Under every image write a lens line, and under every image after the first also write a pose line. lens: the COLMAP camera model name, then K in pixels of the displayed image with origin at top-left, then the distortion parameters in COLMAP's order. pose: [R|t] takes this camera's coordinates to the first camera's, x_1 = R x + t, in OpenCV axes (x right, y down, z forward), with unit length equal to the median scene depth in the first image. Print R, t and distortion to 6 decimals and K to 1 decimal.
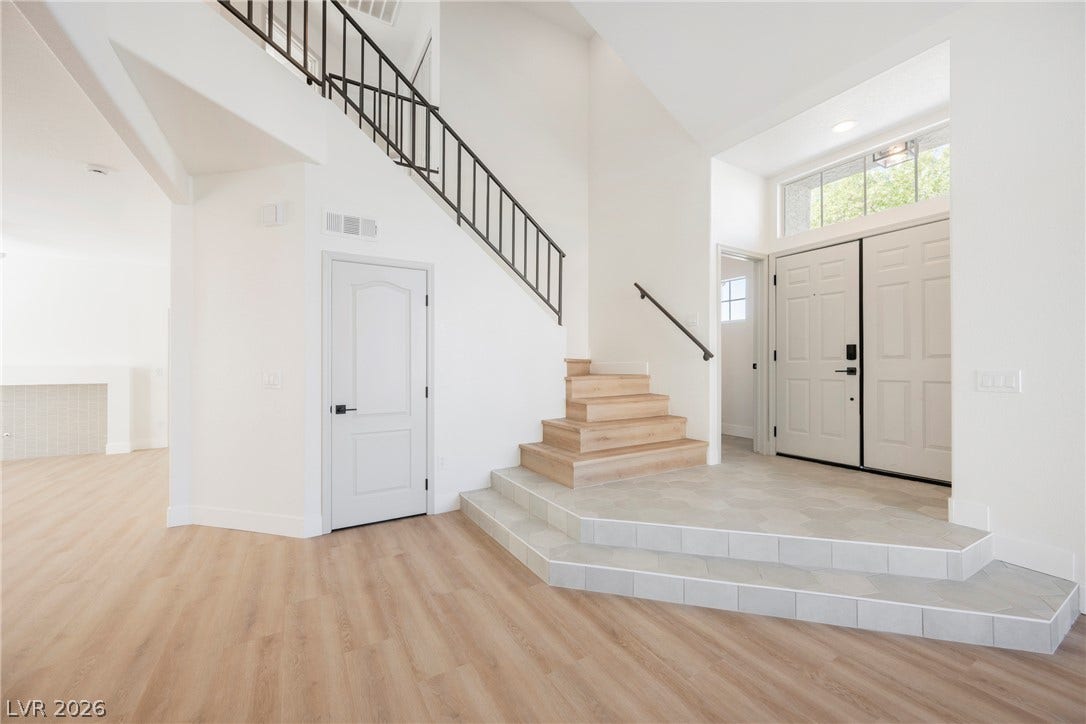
lens RADIAL K [[421.8, 0, 545.4], [0, 421.8, 360.4], [0, 0, 1]] dist [-0.000849, -0.000276]
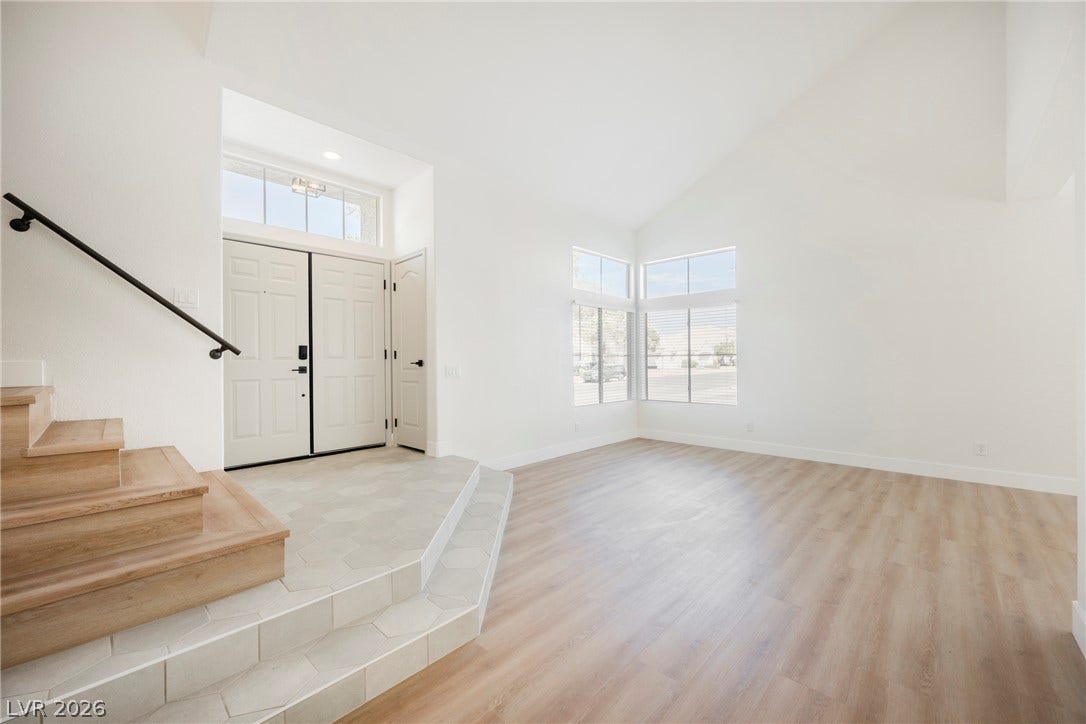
lens RADIAL K [[421.8, 0, 545.7], [0, 421.8, 363.0], [0, 0, 1]] dist [-0.000849, -0.000276]
pose [[-0.266743, 0.001509, 0.963766, -0.513150], [0.001063, 0.999999, -0.001271, 0.009685], [-0.963767, 0.000685, -0.266745, 0.699128]]
